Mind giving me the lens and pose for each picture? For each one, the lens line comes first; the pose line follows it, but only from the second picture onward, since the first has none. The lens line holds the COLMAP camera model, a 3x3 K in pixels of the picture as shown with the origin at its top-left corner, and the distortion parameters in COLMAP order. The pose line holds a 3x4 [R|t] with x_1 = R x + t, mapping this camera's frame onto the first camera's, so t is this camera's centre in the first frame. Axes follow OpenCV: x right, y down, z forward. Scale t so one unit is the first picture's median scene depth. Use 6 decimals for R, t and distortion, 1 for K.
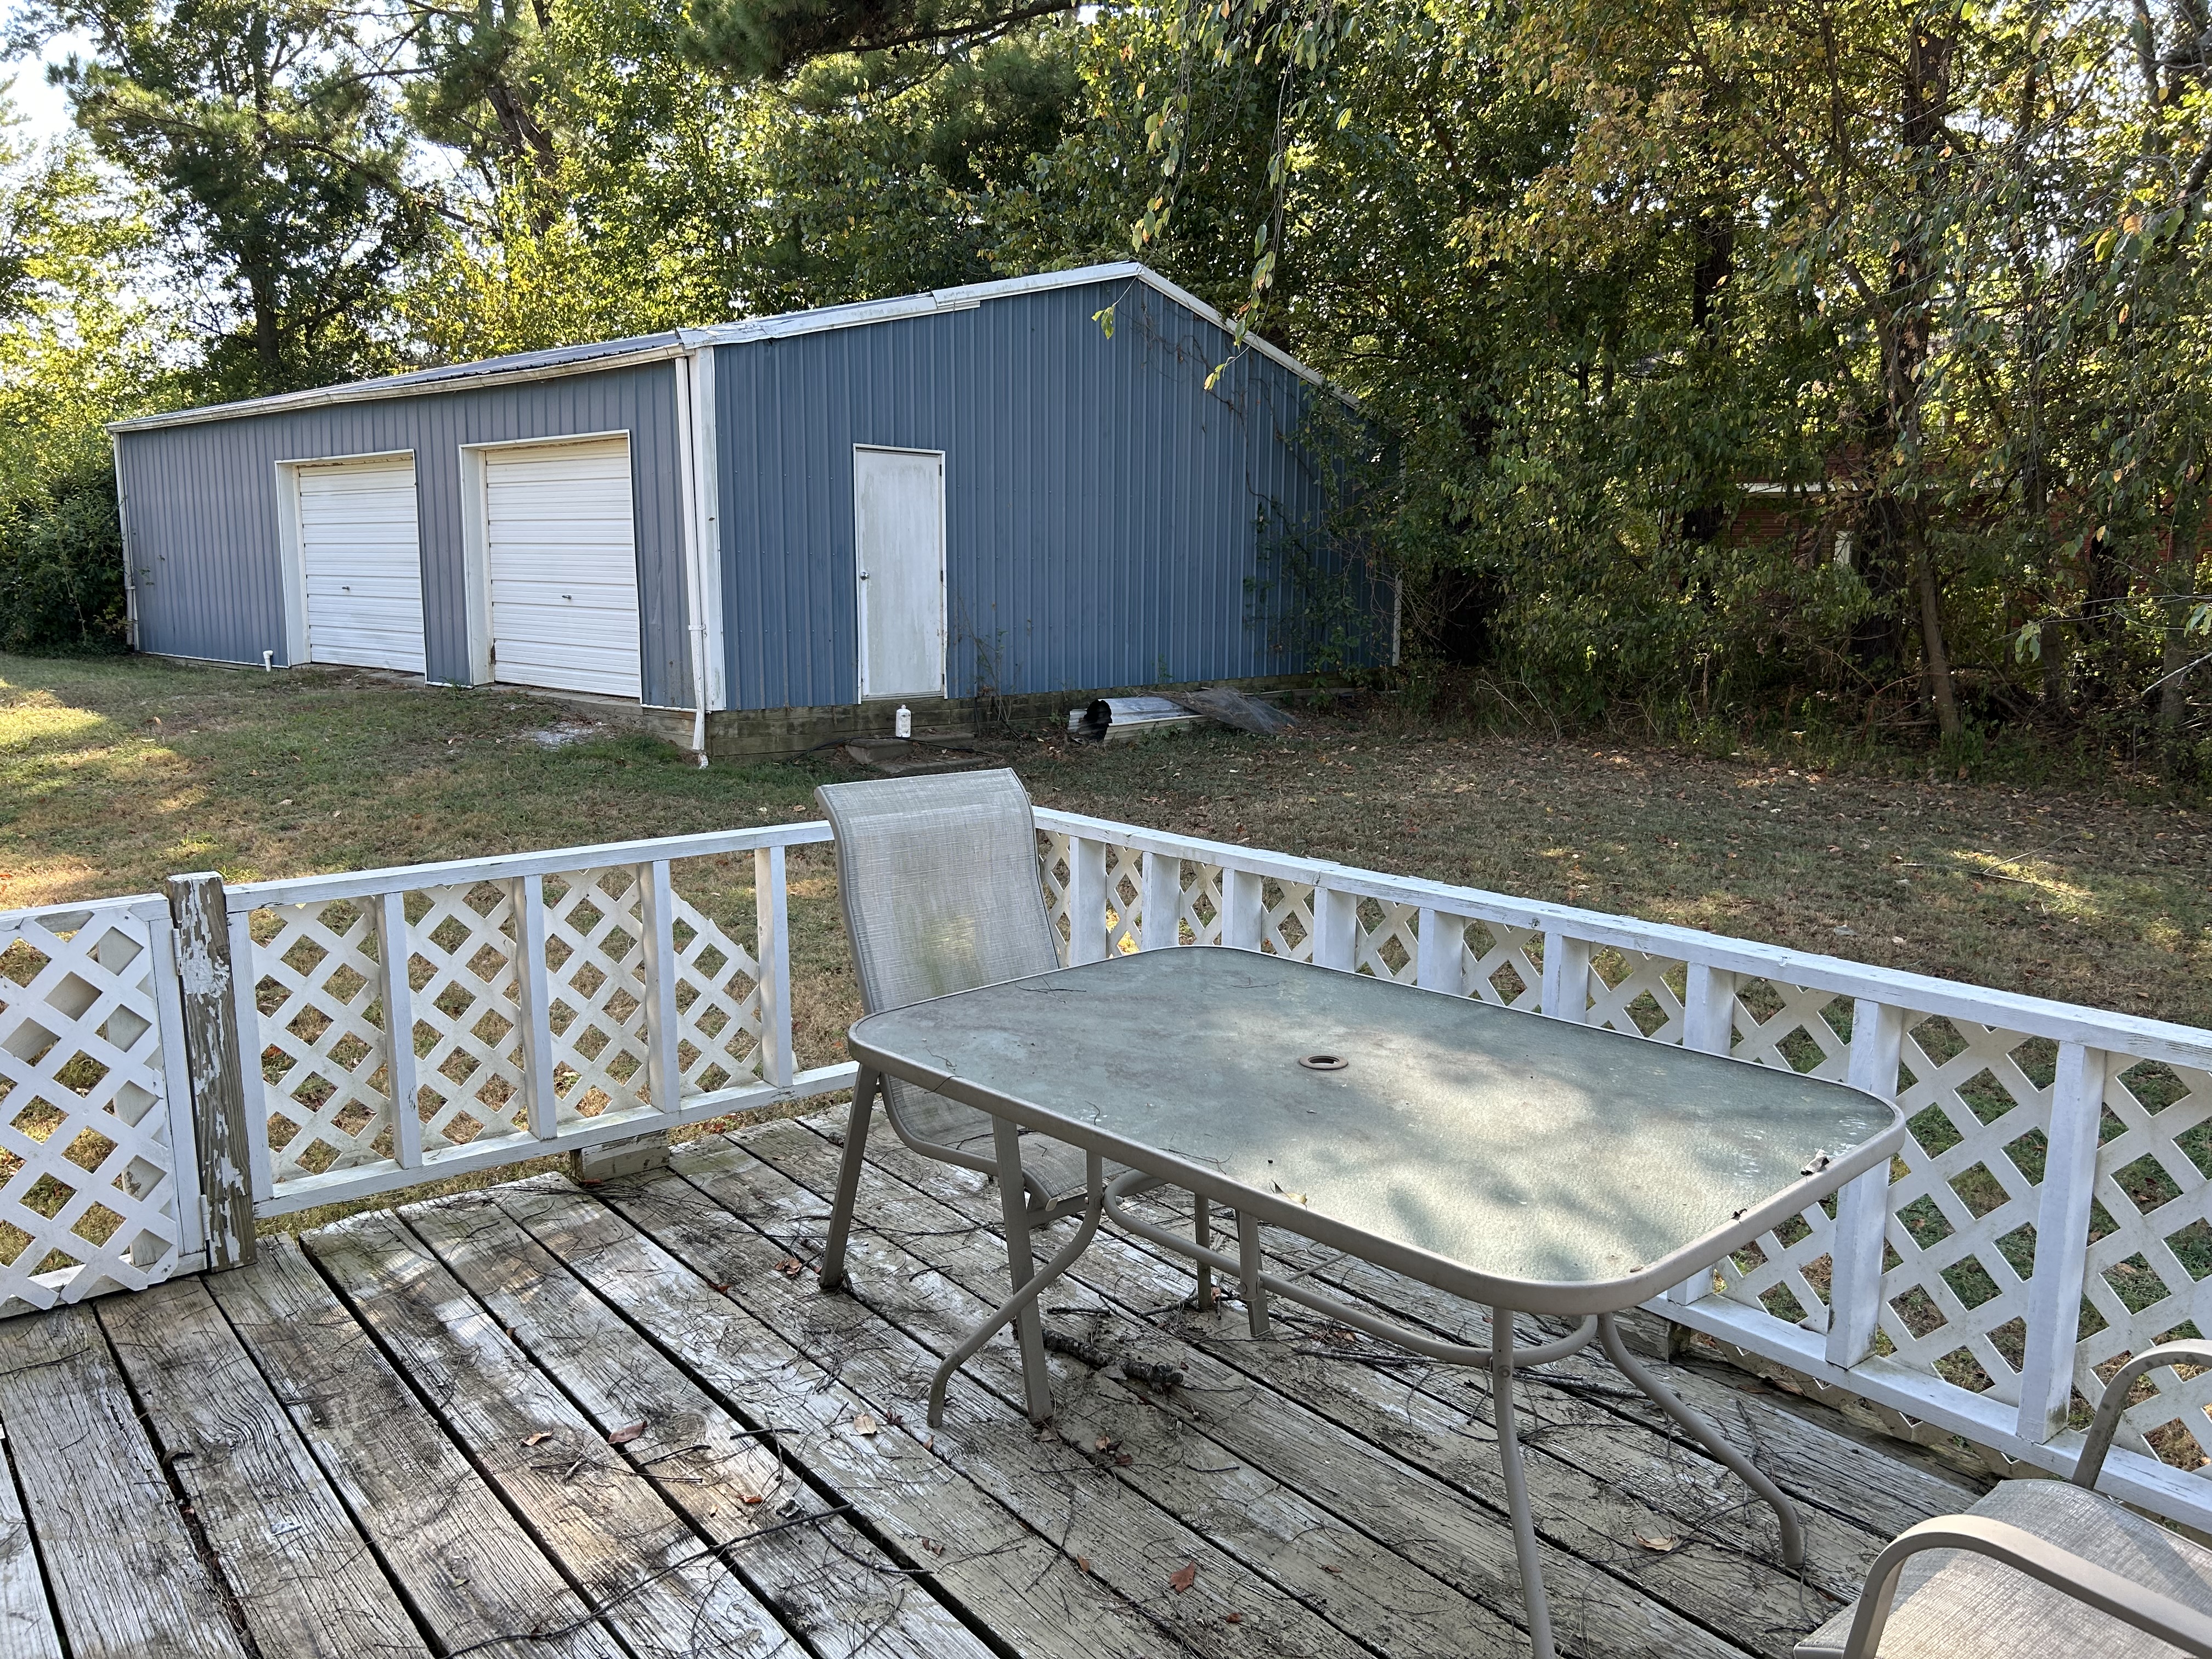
lens RADIAL K [[1670.9, 0, 1106.0], [0, 1670.9, 829.5], [0, 0, 1]] dist [0.006200, 0.001264]
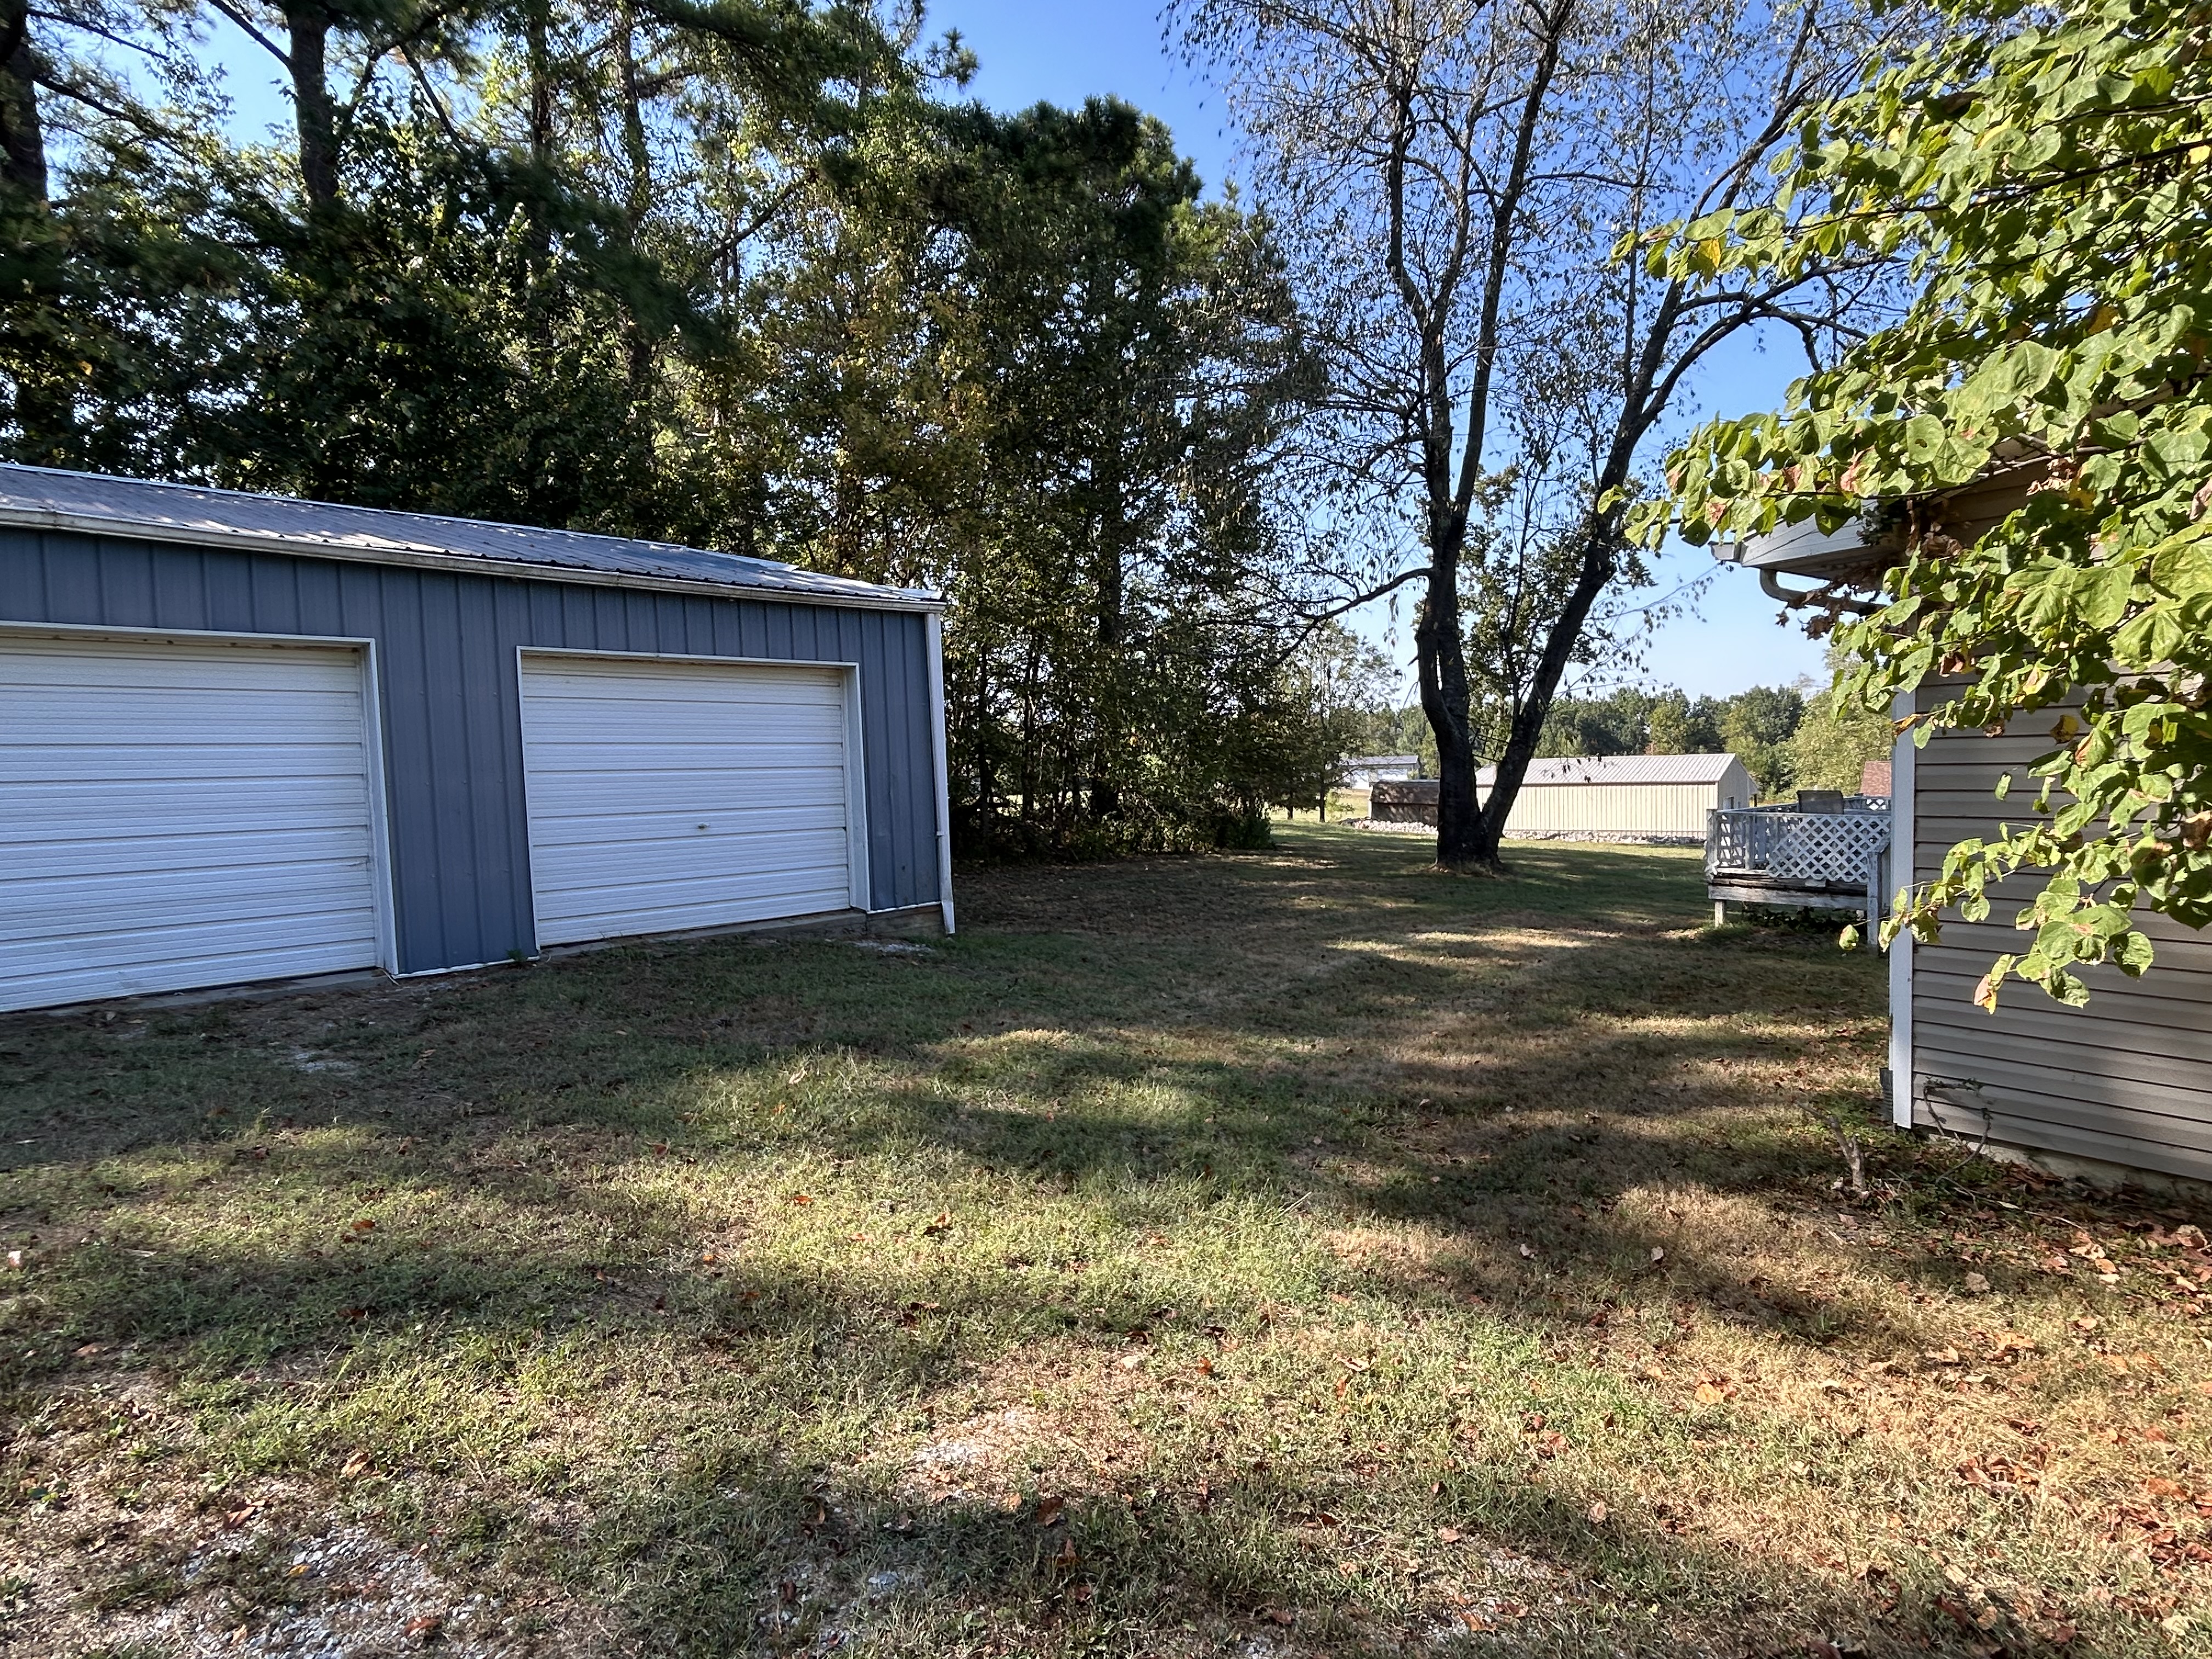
lens RADIAL K [[1186.6, 0, 1119.1], [0, 1186.6, 836.4], [0, 0, 1]] dist [-0.009835, 0.002369]
pose [[0.002655, -0.045611, 0.998956, -0.906386], [0.206293, 0.977497, 0.044083, -0.107428], [-0.978487, 0.205960, 0.012005, 0.717095]]
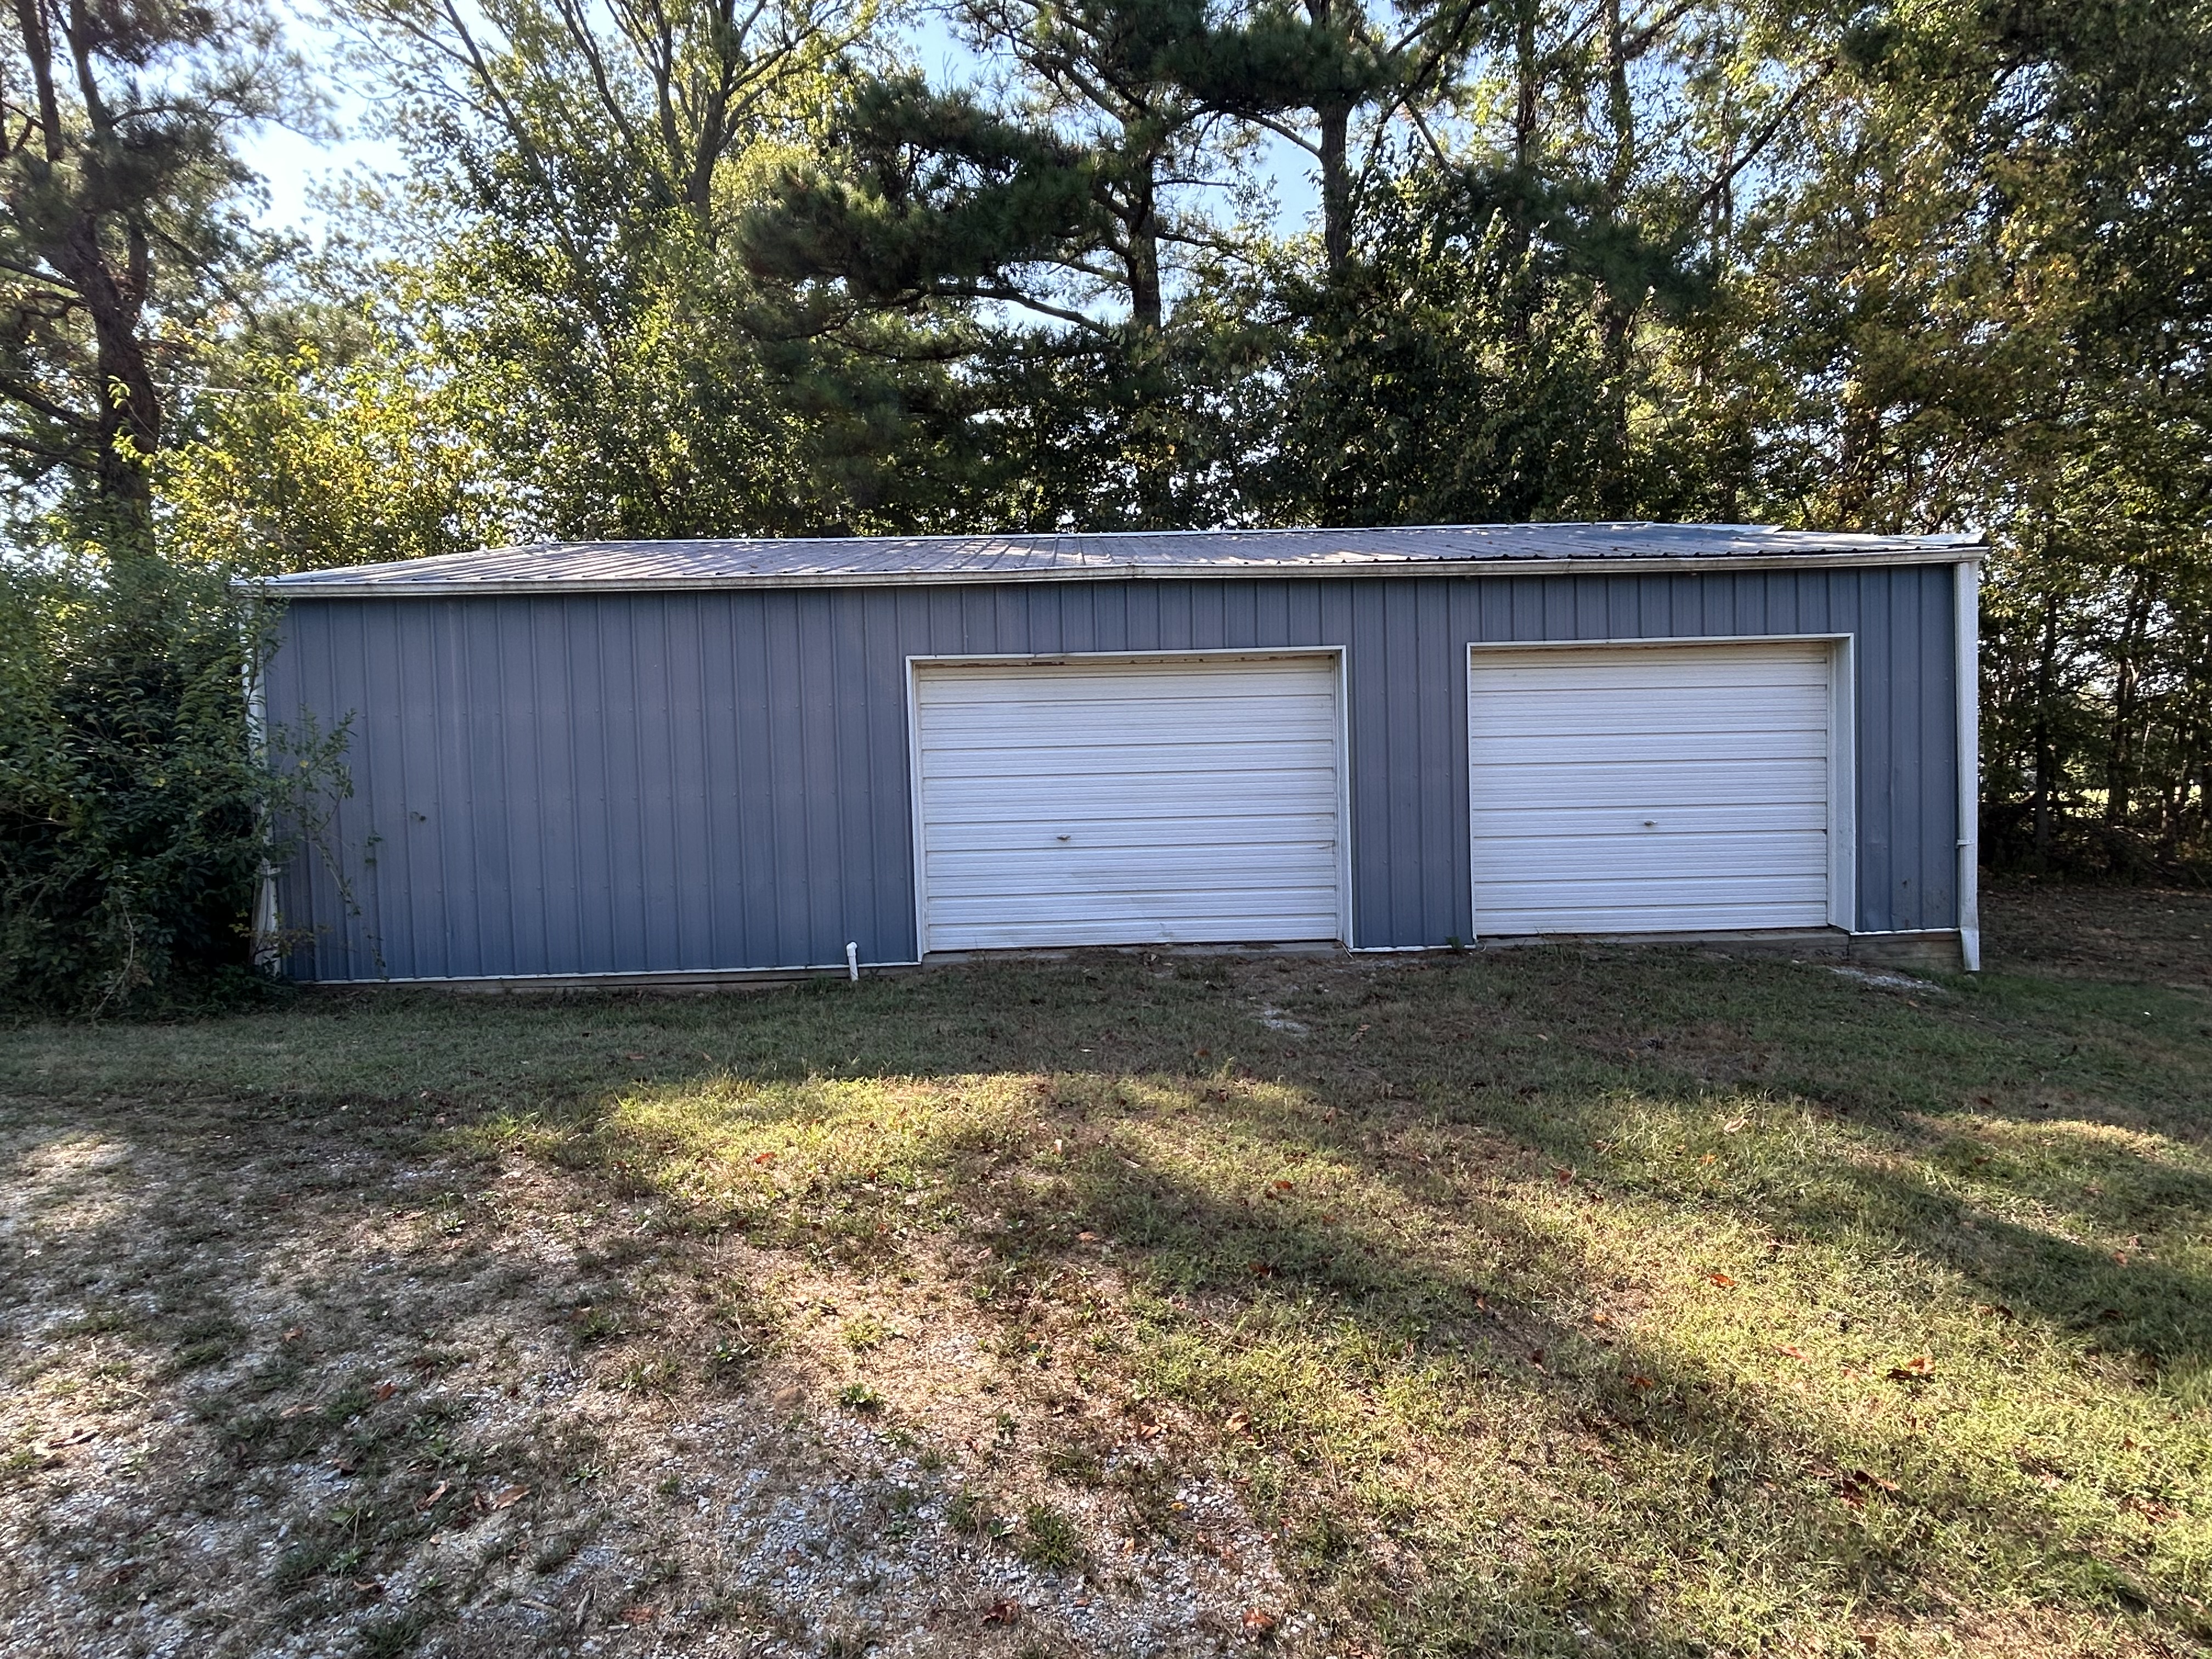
lens RADIAL K [[1183.2, 0, 1097.8], [0, 1183.2, 833.2], [0, 0, 1]] dist [-0.008186, 0.008004]
pose [[0.713032, -0.036791, 0.700166, -0.880520], [0.140743, 0.985806, -0.091529, -0.110478], [-0.686860, 0.163807, 0.708089, 0.715537]]
